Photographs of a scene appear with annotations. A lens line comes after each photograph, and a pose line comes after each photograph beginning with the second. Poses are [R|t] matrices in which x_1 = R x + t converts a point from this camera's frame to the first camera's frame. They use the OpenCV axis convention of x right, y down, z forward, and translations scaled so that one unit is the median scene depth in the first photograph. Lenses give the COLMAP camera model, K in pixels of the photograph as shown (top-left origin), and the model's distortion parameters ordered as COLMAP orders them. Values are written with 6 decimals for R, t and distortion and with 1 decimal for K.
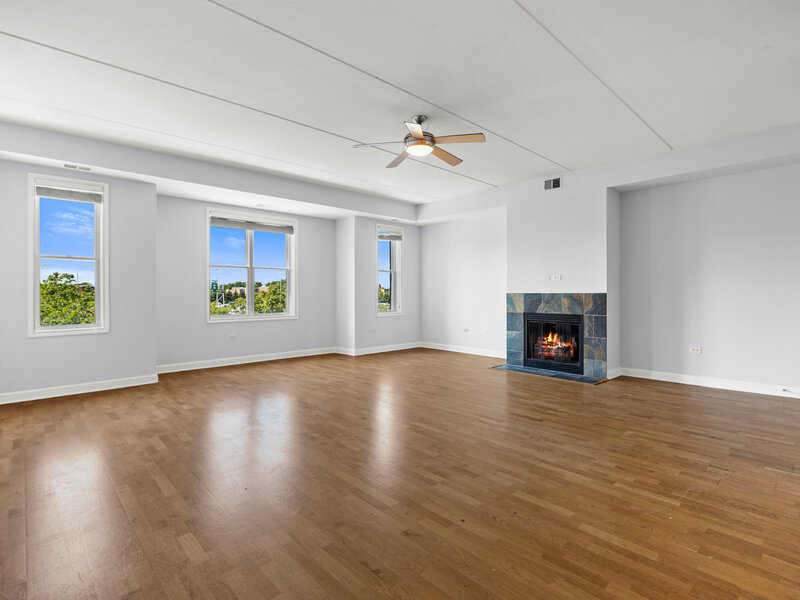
lens RADIAL K [[404.0, 0, 402.9], [0, 404.0, 296.7], [0, 0, 1]] dist [-0.013364, 0.001711]
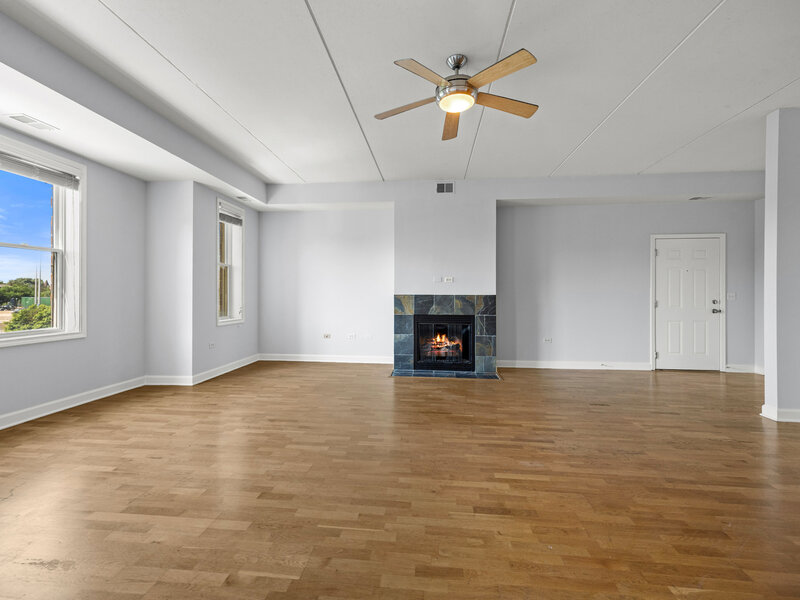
lens RADIAL K [[365.7, 0, 398.1], [0, 365.7, 296.4], [0, 0, 1]] dist [0.004521, 0.001508]
pose [[0.757566, -0.001527, 0.652757, -0.326735], [0.000828, 0.999999, 0.001378, -0.006271], [-0.652758, -0.000503, 0.757566, 0.377028]]
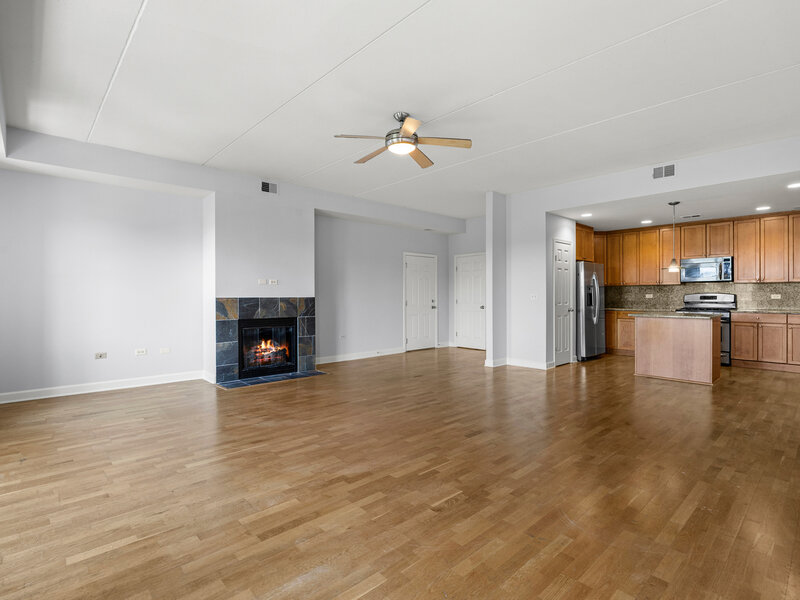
lens RADIAL K [[404.0, 0, 399.3], [0, 404.0, 296.9], [0, 0, 1]] dist [-0.013364, 0.001711]
pose [[0.013008, -0.000937, 0.999915, -0.623297], [0.009772, 0.999952, 0.000810, -0.008205], [-0.999868, 0.009760, 0.013017, 0.672857]]
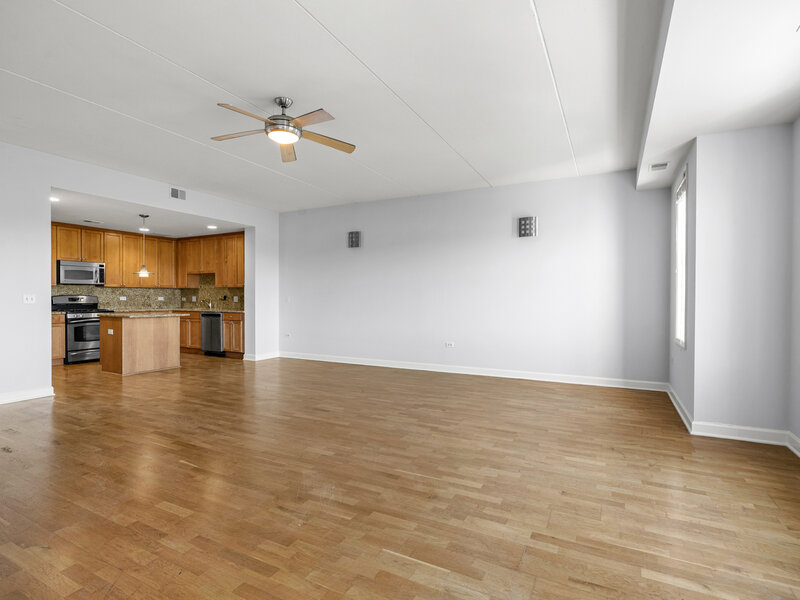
lens RADIAL K [[404.0, 0, 400.0], [0, 404.0, 301.3], [0, 0, 1]] dist [-0.013364, 0.001711]
pose [[-0.947348, -0.000046, -0.320206, 0.056716], [-0.005460, 0.999857, 0.016010, -0.015940], [0.320160, 0.016915, -0.947213, 1.300215]]
